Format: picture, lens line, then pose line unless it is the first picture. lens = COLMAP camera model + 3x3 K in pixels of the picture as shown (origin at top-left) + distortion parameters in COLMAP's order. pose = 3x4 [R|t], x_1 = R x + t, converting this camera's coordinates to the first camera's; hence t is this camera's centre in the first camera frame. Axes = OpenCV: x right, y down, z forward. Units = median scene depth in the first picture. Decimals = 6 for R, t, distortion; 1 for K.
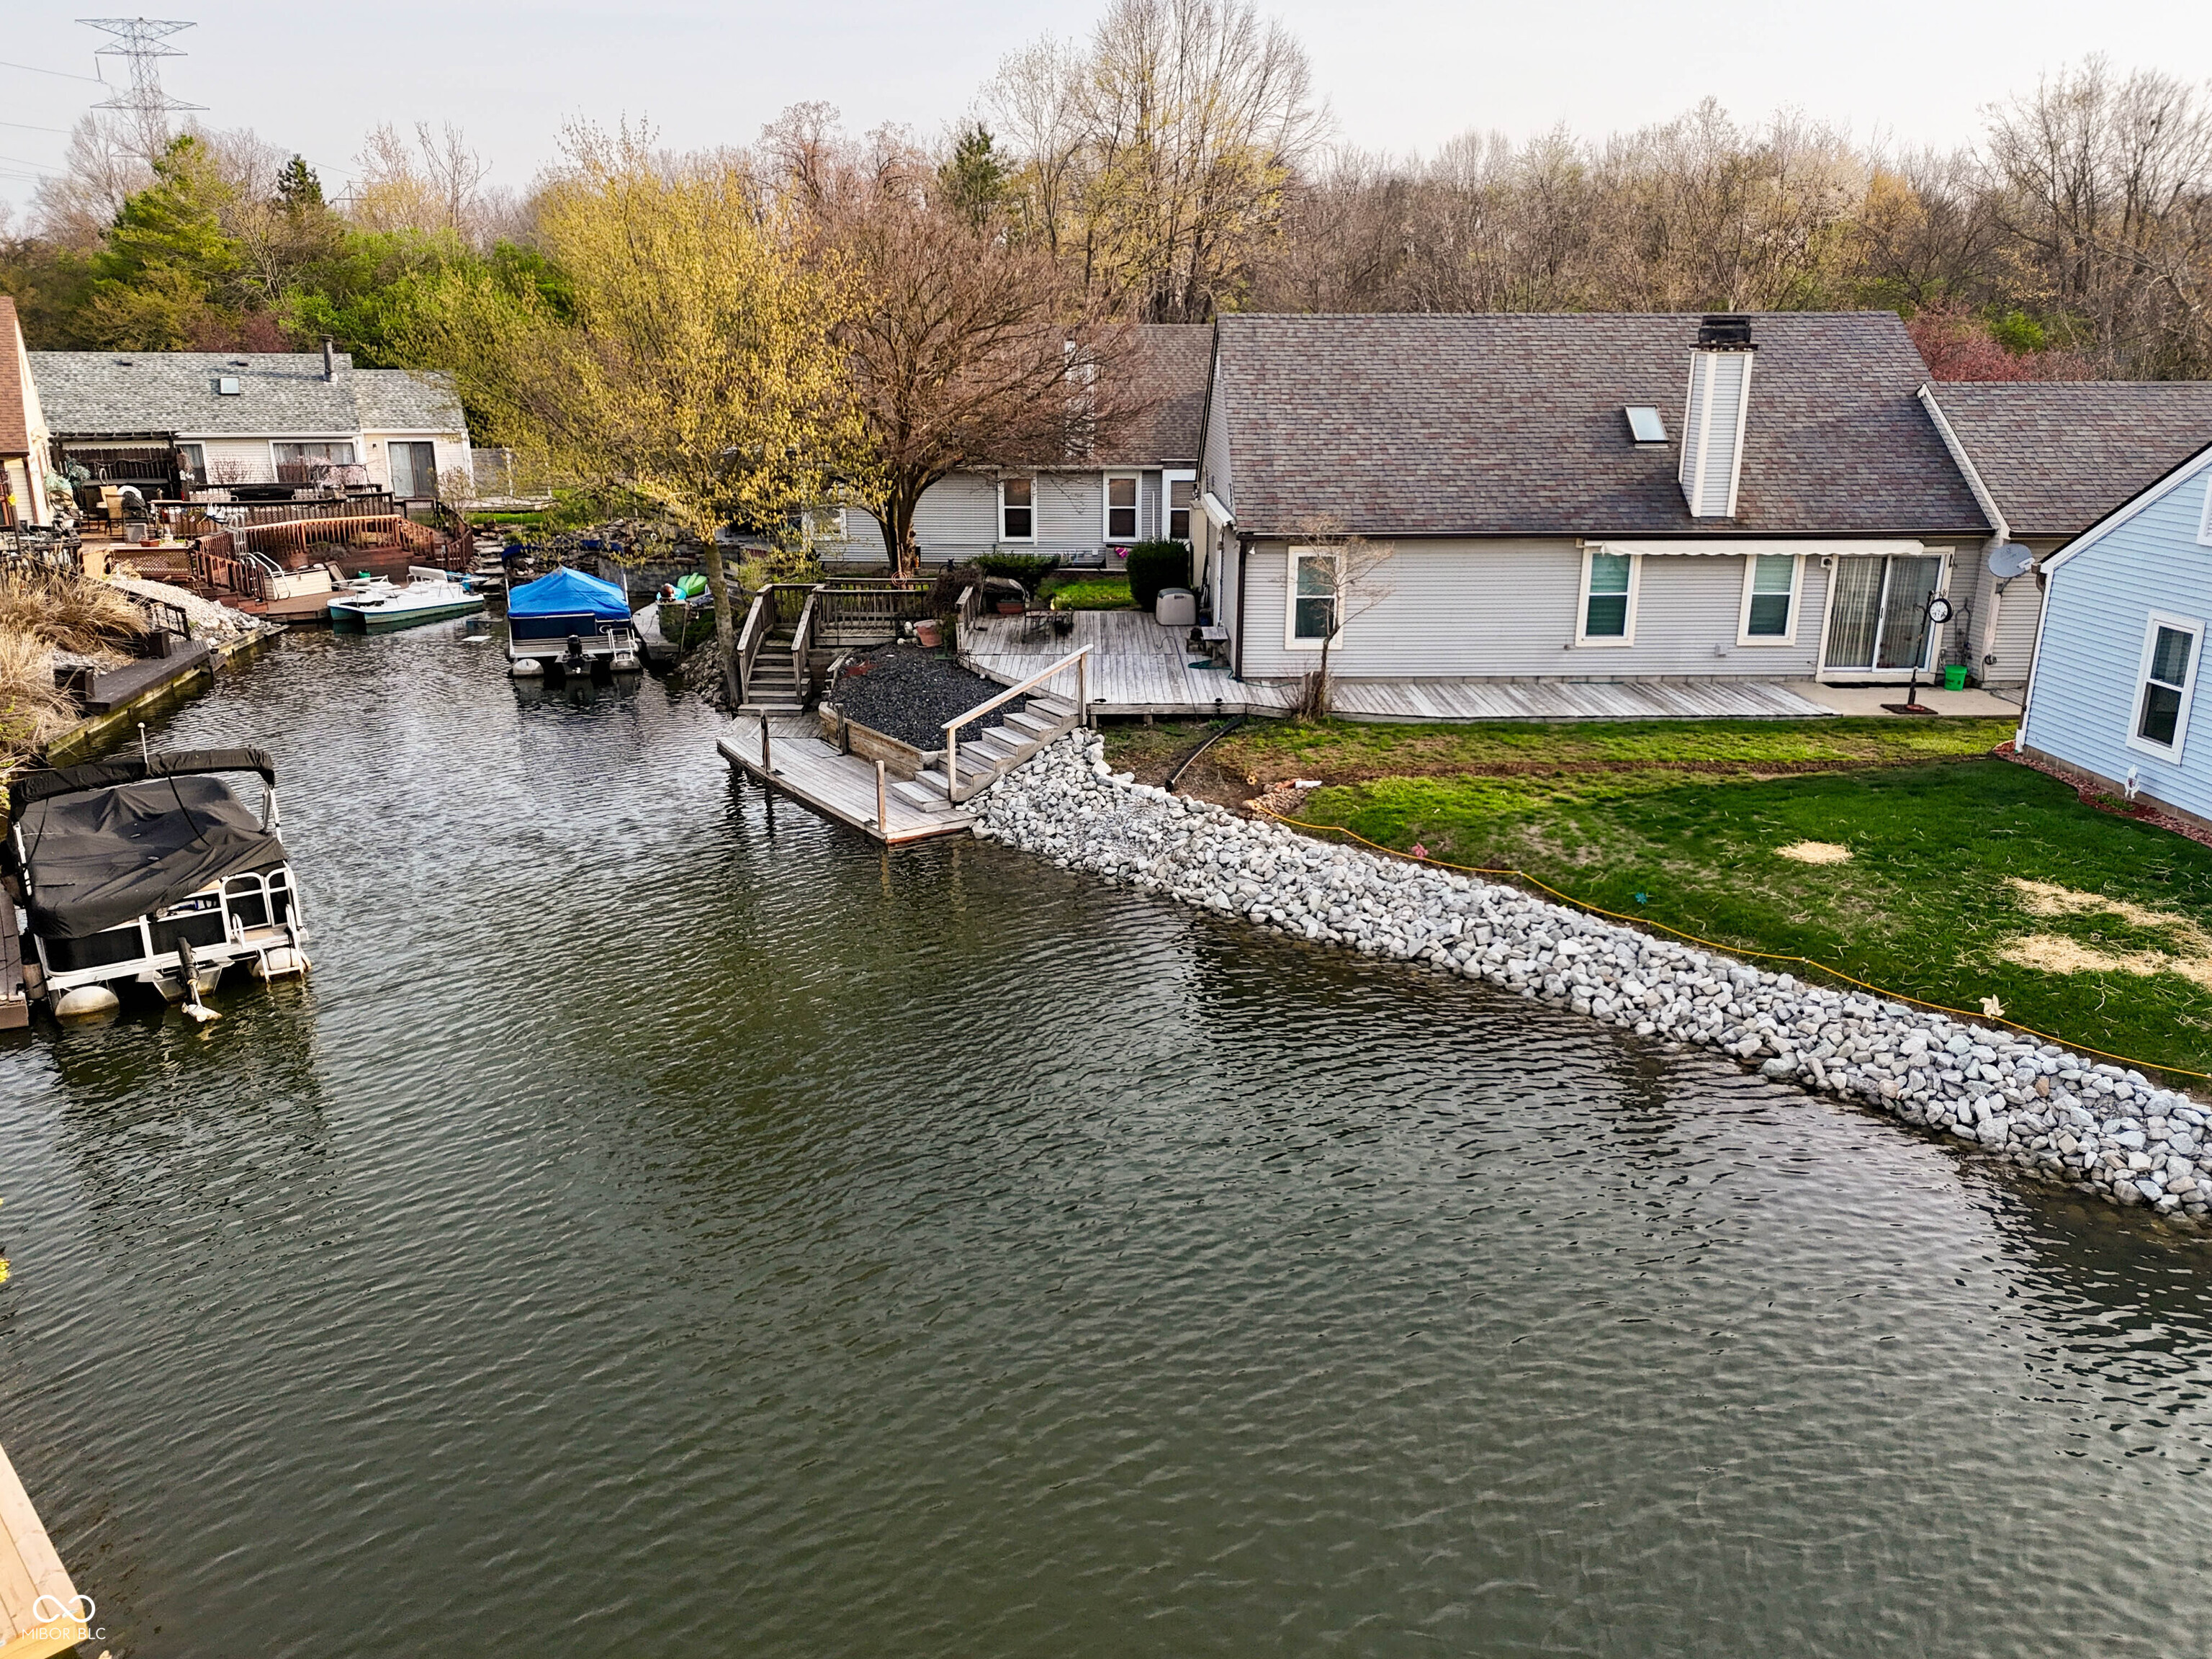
lens RADIAL K [[1618.5, 0, 1102.5], [0, 1618.5, 830.9], [0, 0, 1]] dist [0.052316, -0.007845]
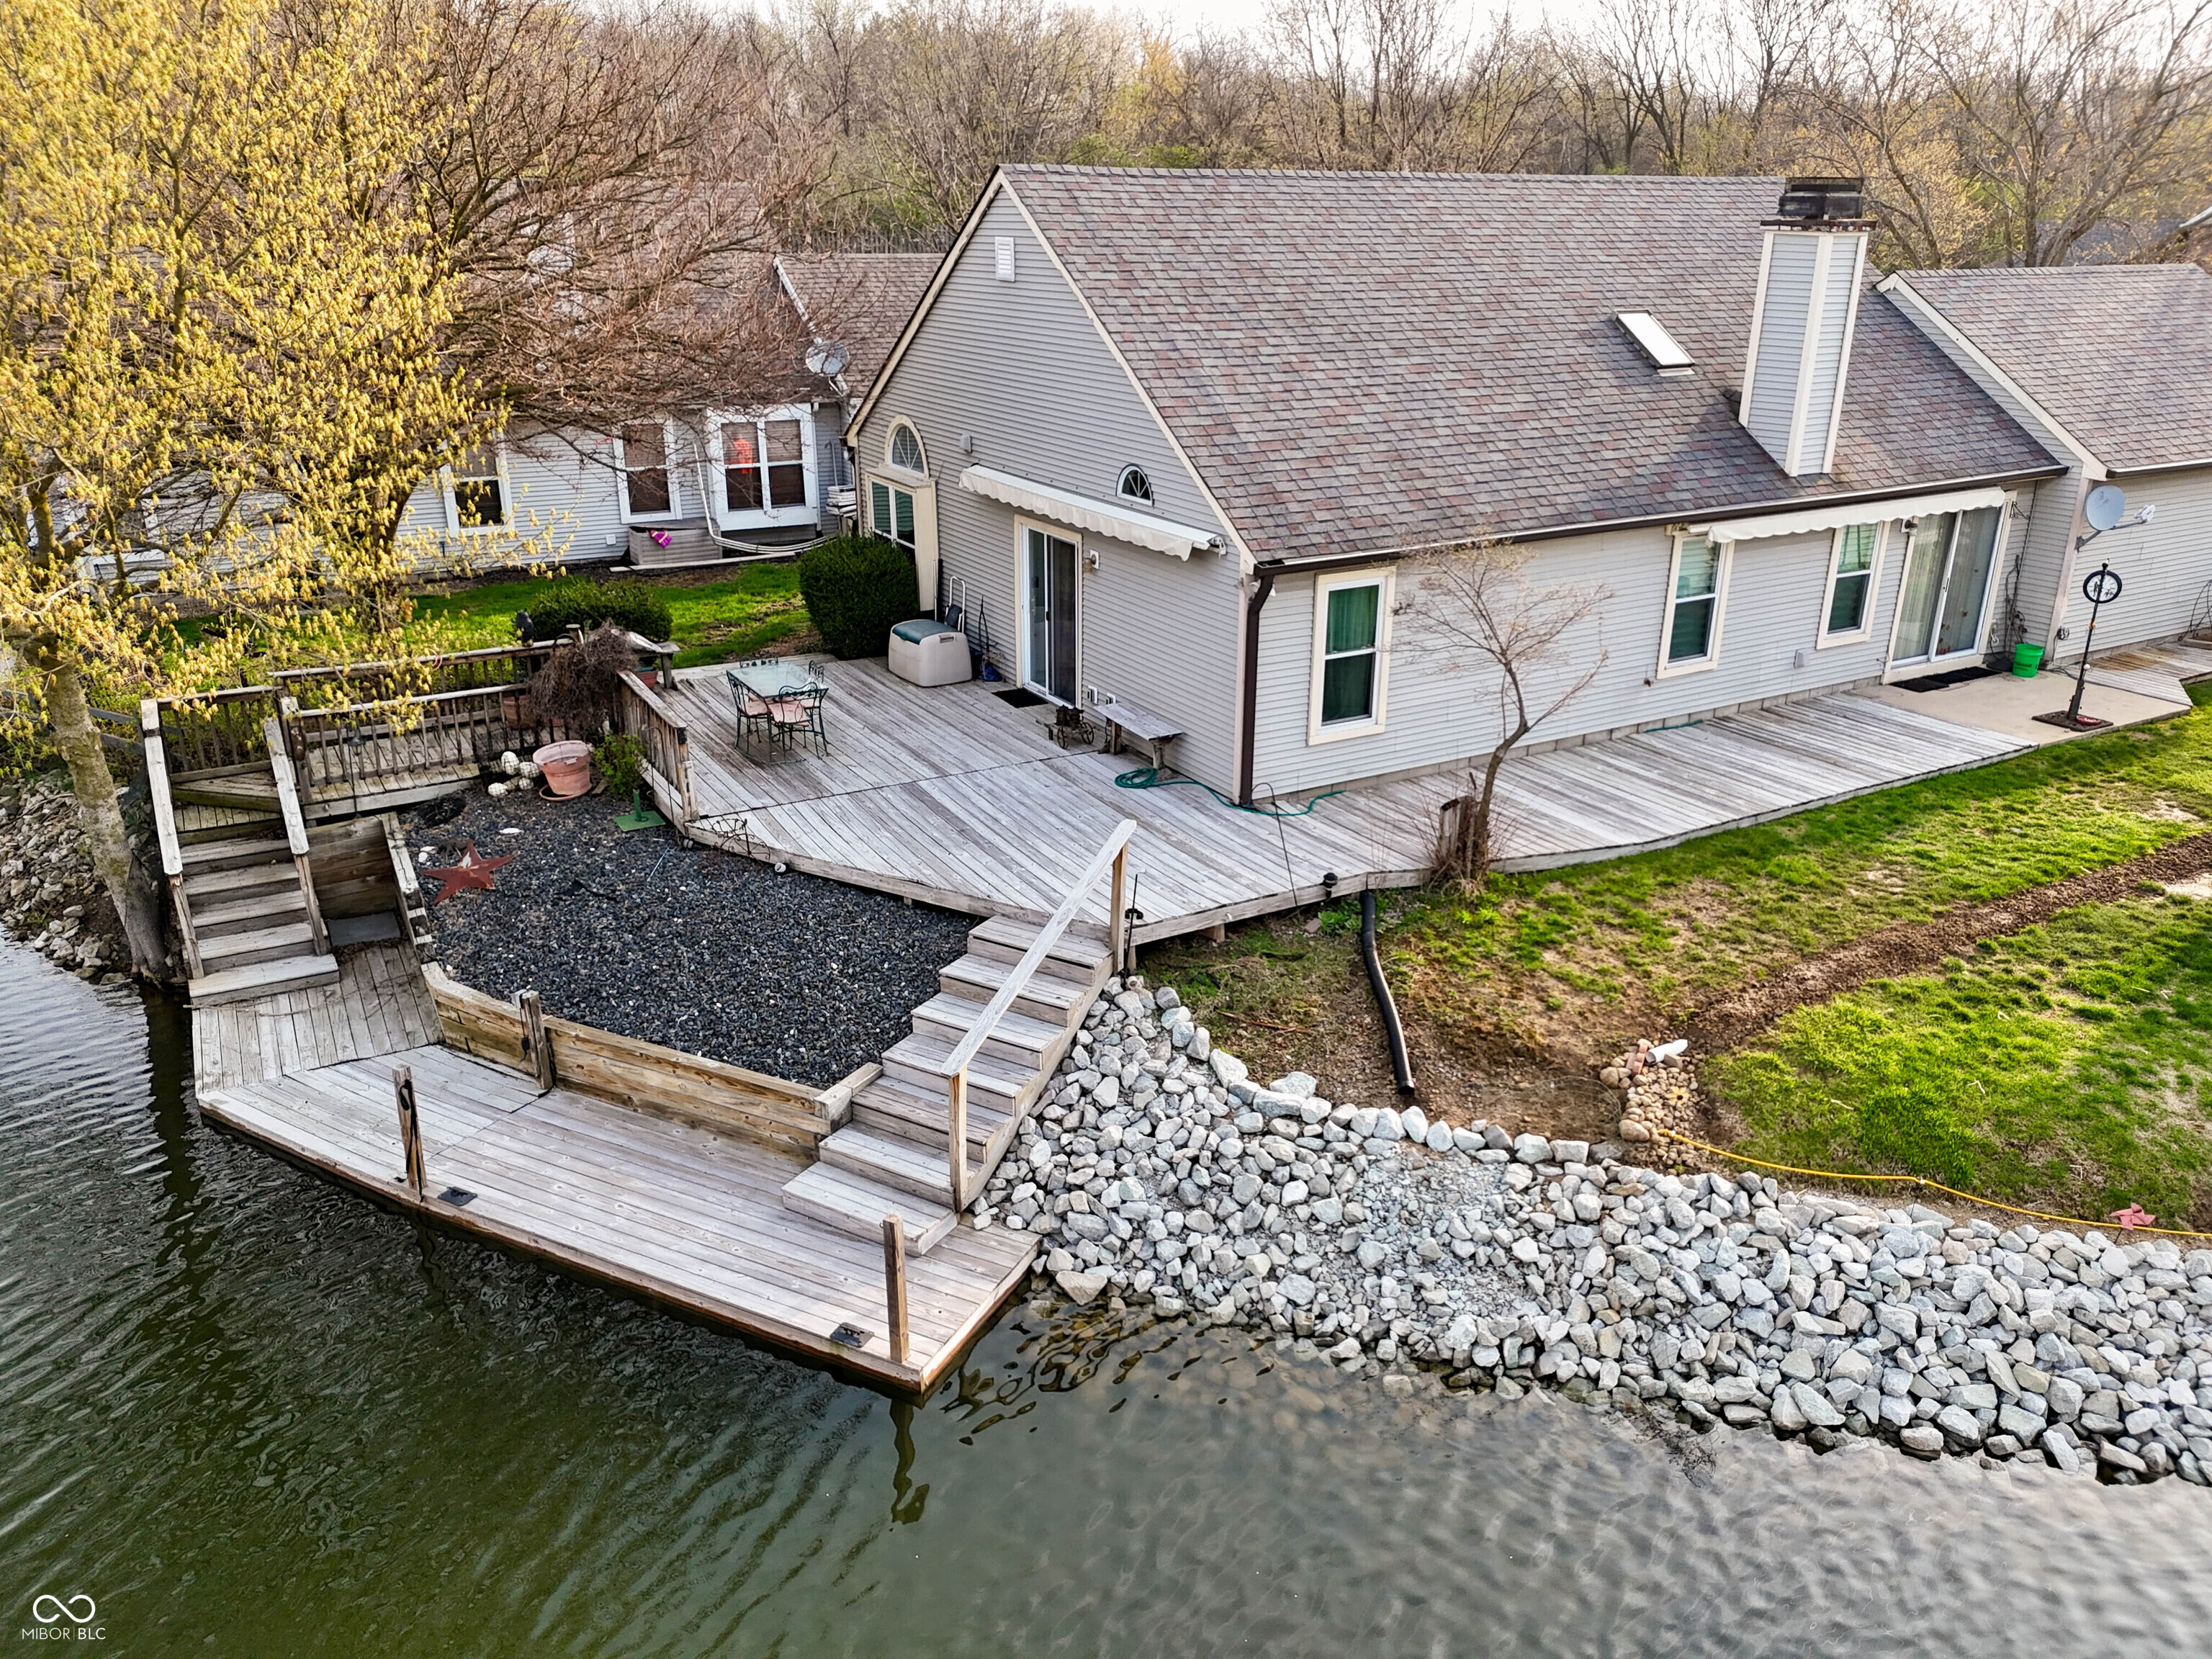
lens RADIAL K [[1618.5, 0, 1111.9], [0, 1618.5, 819.7], [0, 0, 1]] dist [0.052316, -0.007845]
pose [[0.870520, -0.167548, 0.462733, -0.232252], [0.135556, 0.985523, 0.101825, -0.157527], [-0.473095, -0.025915, 0.880630, 0.518083]]
